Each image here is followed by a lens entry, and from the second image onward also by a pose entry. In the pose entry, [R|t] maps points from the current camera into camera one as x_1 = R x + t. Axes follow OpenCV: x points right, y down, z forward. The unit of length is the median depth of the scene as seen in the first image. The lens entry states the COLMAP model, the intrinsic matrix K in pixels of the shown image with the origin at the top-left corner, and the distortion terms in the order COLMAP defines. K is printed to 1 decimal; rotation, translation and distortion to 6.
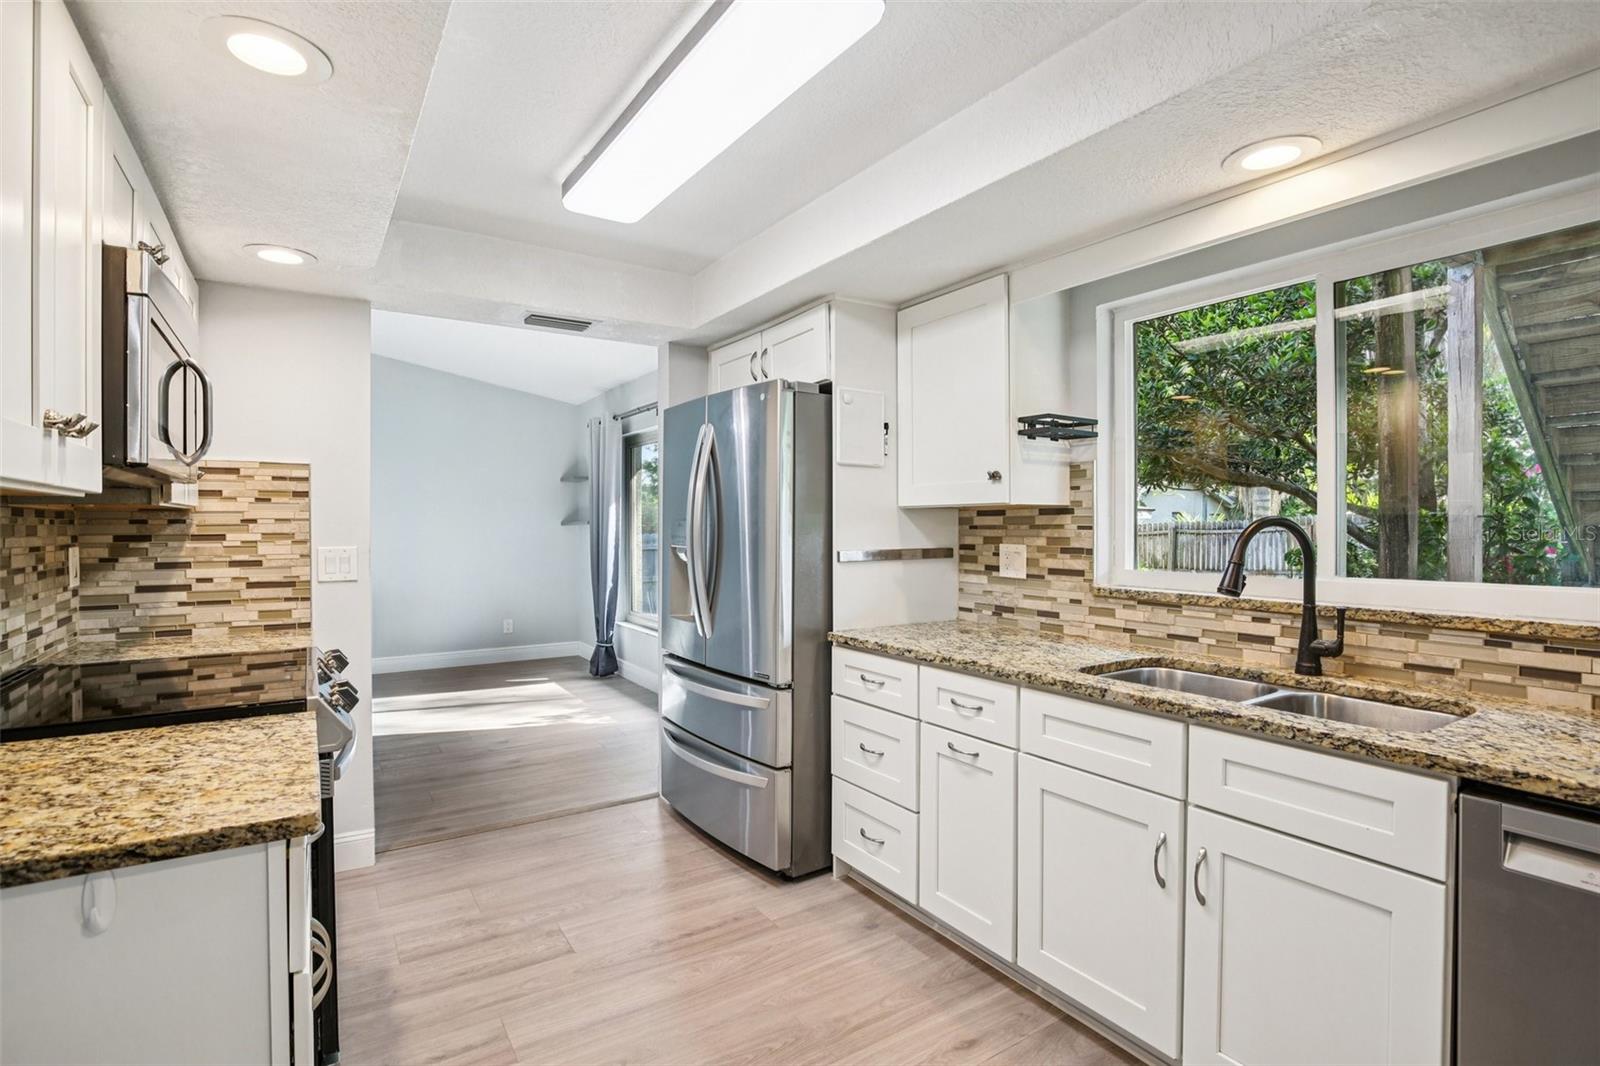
lens RADIAL K [[760.6, 0, 800.0], [0, 760.6, 533.0], [0, 0, 1]] dist [-0.024488, 0.000323]
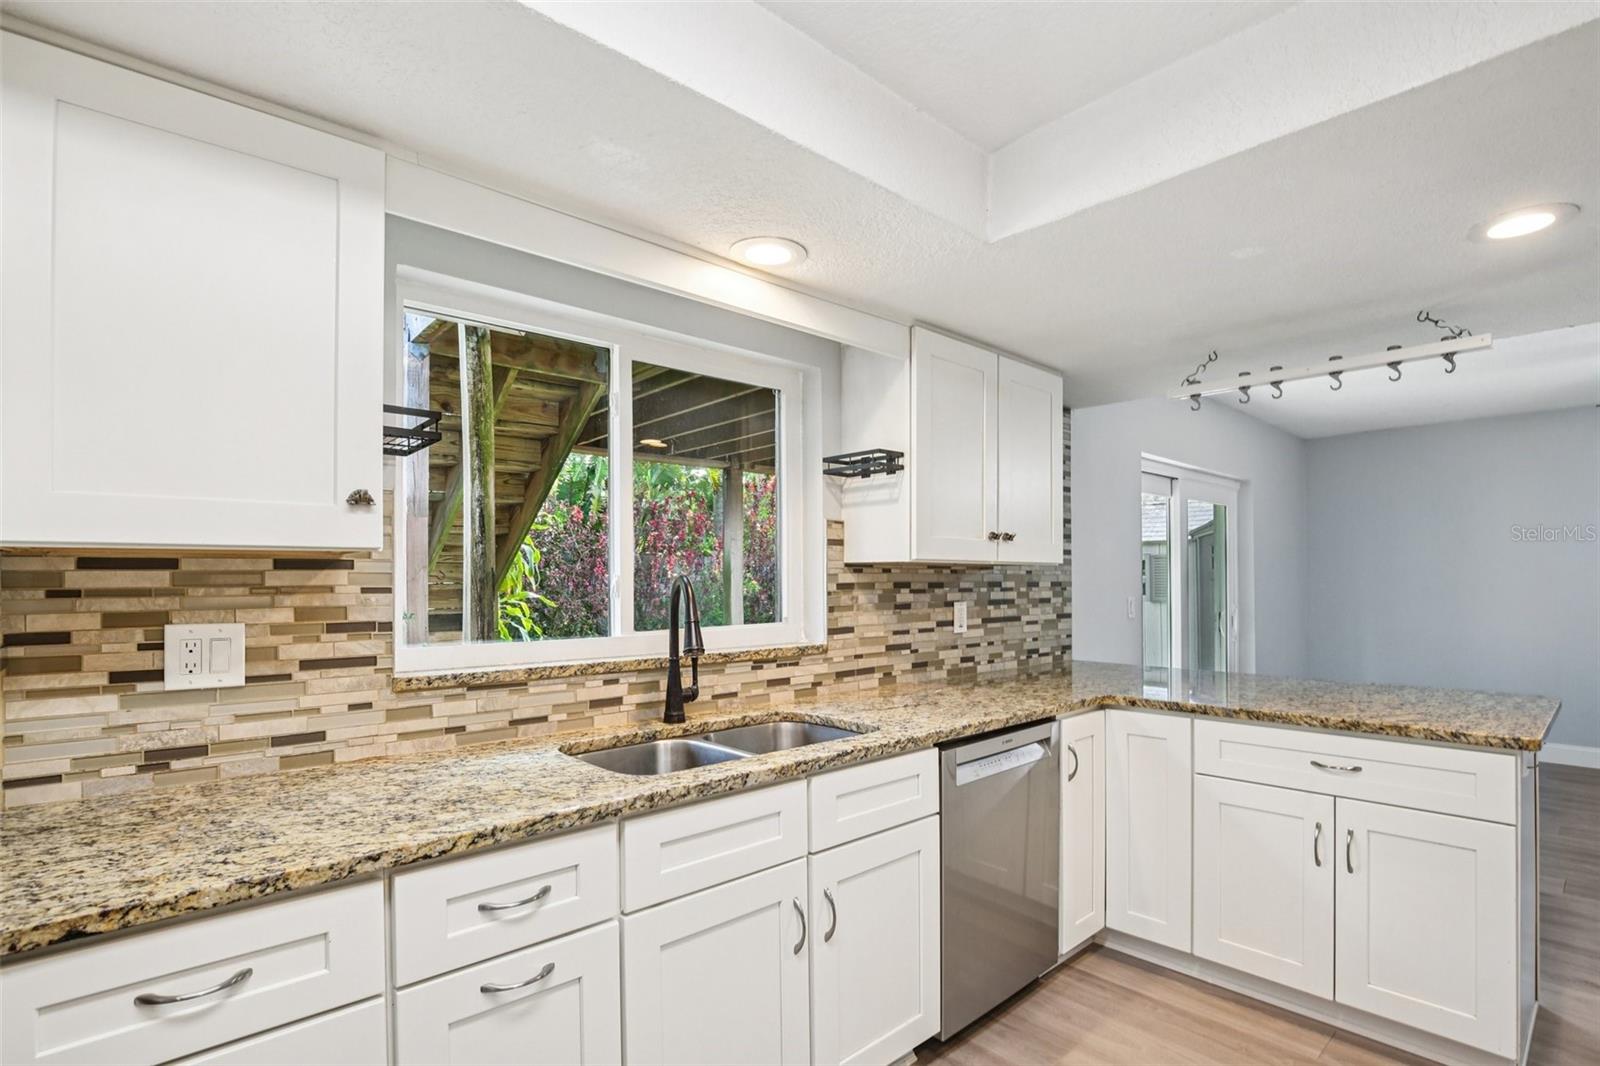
lens RADIAL K [[767.2, 0, 800.0], [0, 767.2, 574.8], [0, 0, 1]] dist [-0.029497, 0.000026]
pose [[-0.156932, 0.006232, 0.987590, -0.332234], [0.014018, 0.999893, -0.004083, -0.012754], [-0.987510, 0.013203, -0.157002, 0.748792]]
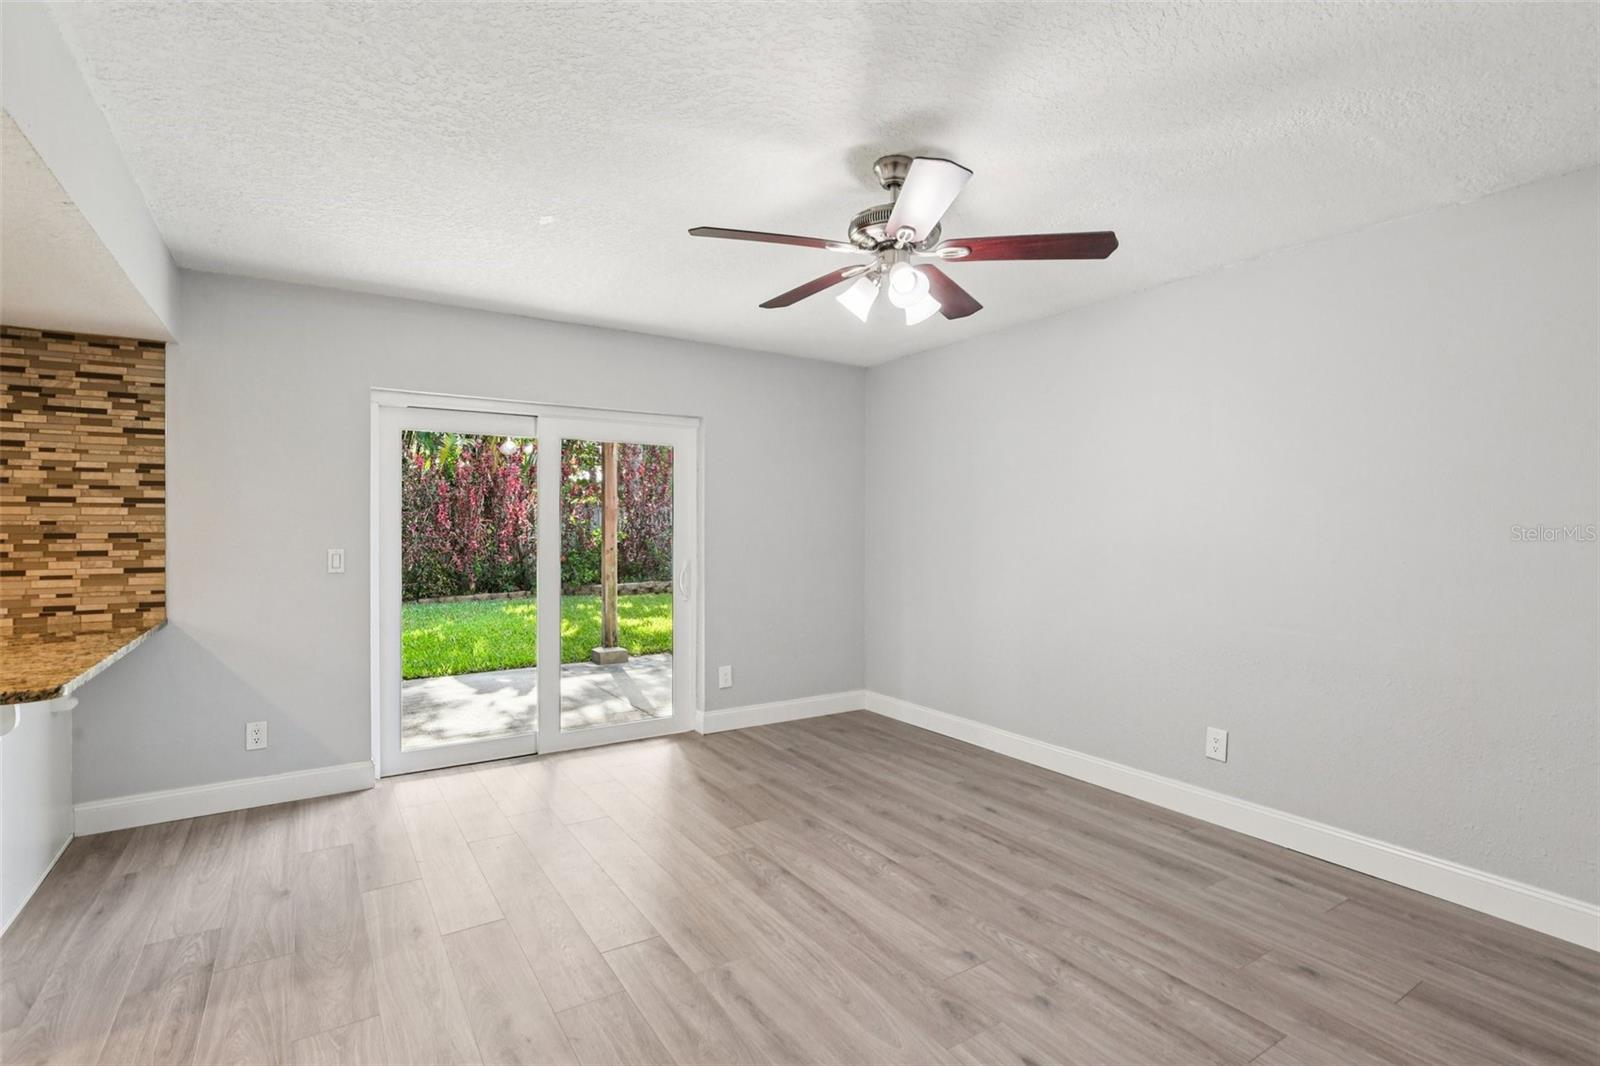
lens RADIAL K [[761.1, 0, 781.9], [0, 761.1, 526.0], [0, 0, 1]] dist [0.001485, 0.000769]
pose [[0.016350, -0.000589, 0.999866, -0.281815], [0.011947, 0.999929, 0.000394, 0.001991], [-0.999795, 0.011939, 0.016356, -1.093460]]
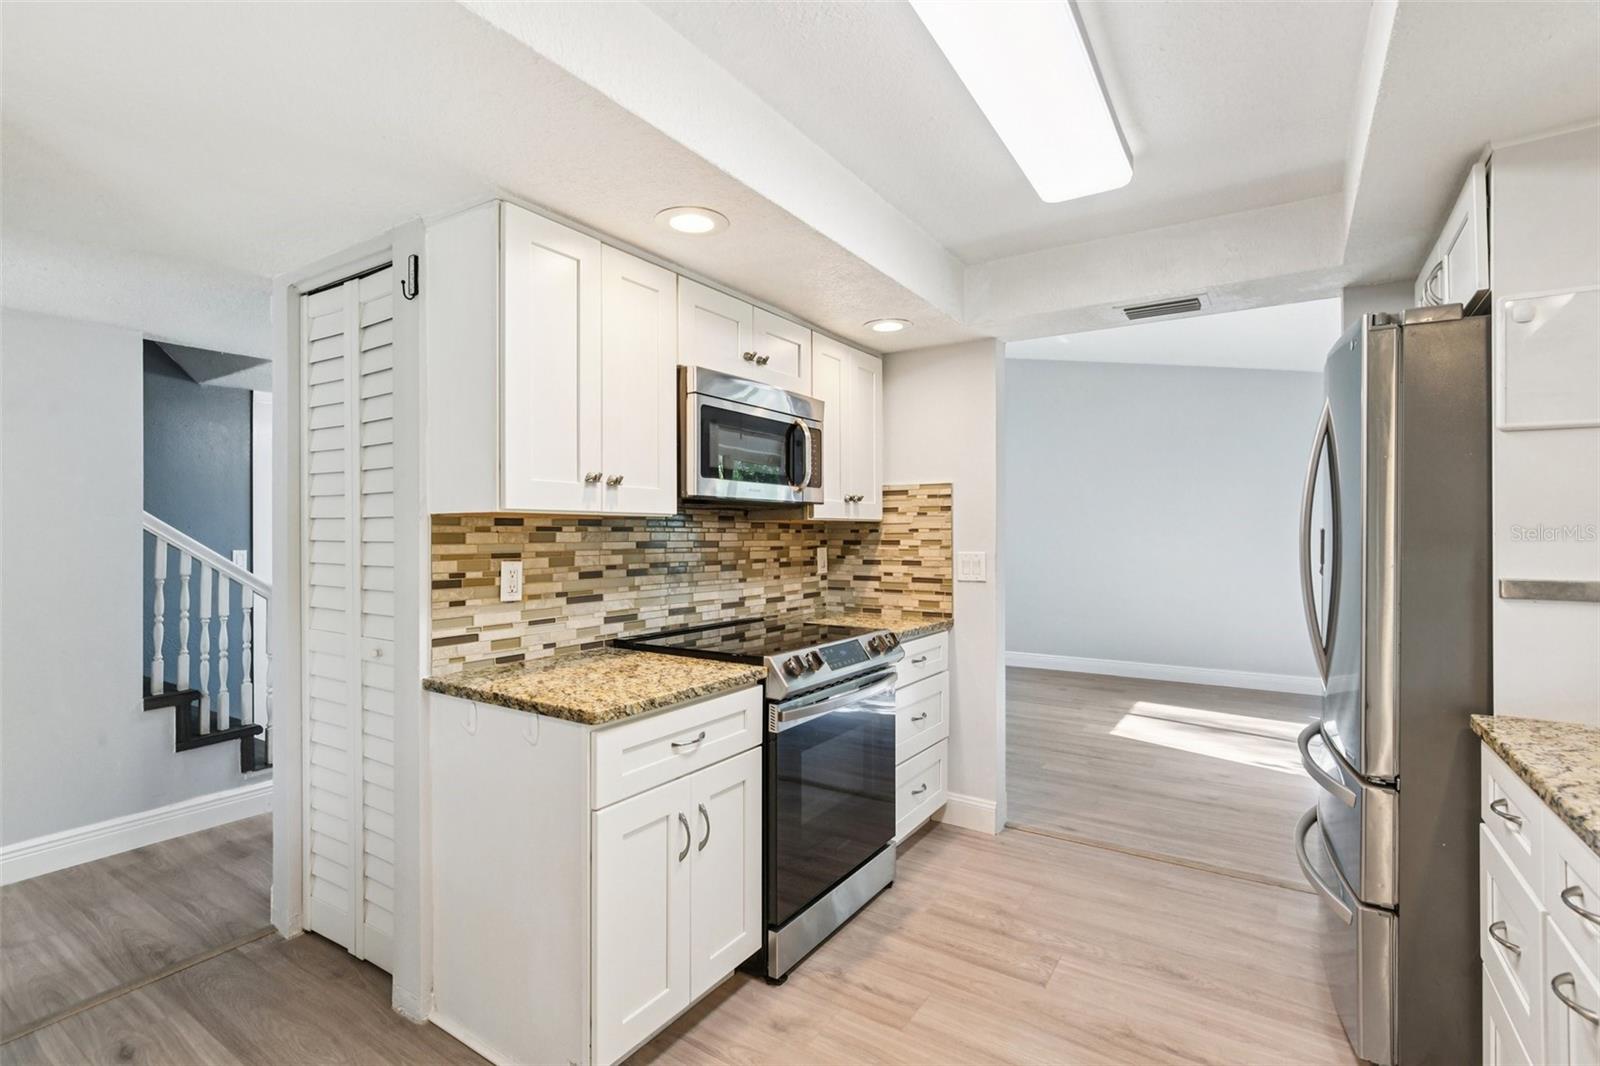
lens RADIAL K [[759.5, 0, 792.3], [0, 759.5, 532.0], [0, 0, 1]] dist [0.001743, 0.000154]
pose [[0.398276, -0.001245, -0.917265, 0.399281], [-0.011150, 0.999919, -0.006199, -0.002689], [0.917198, 0.012696, 0.398230, 0.289467]]
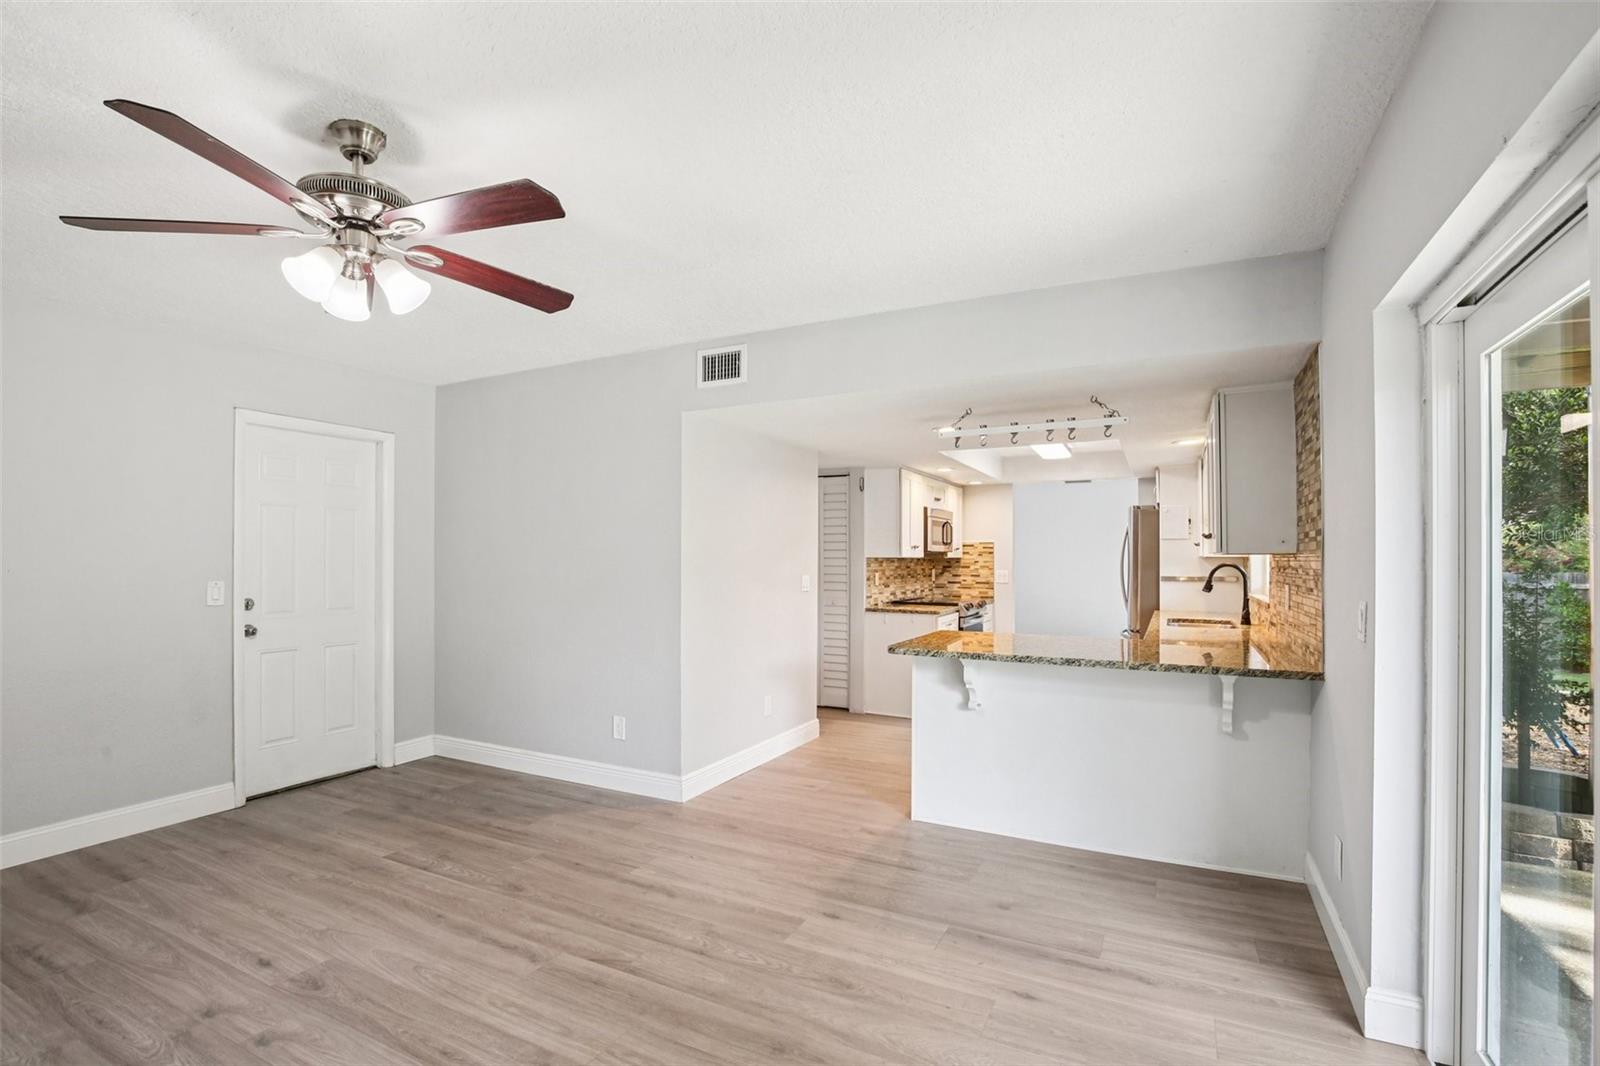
lens RADIAL K [[747.4, 0, 789.8], [0, 747.4, 553.8], [0, 0, 1]] dist [-0.037892, 0.010597]
pose [[0.493957, -0.004647, -0.869474, 1.580878], [-0.014284, 0.999807, -0.013458, 0.003004], [0.869369, 0.019068, 0.493796, -1.201438]]
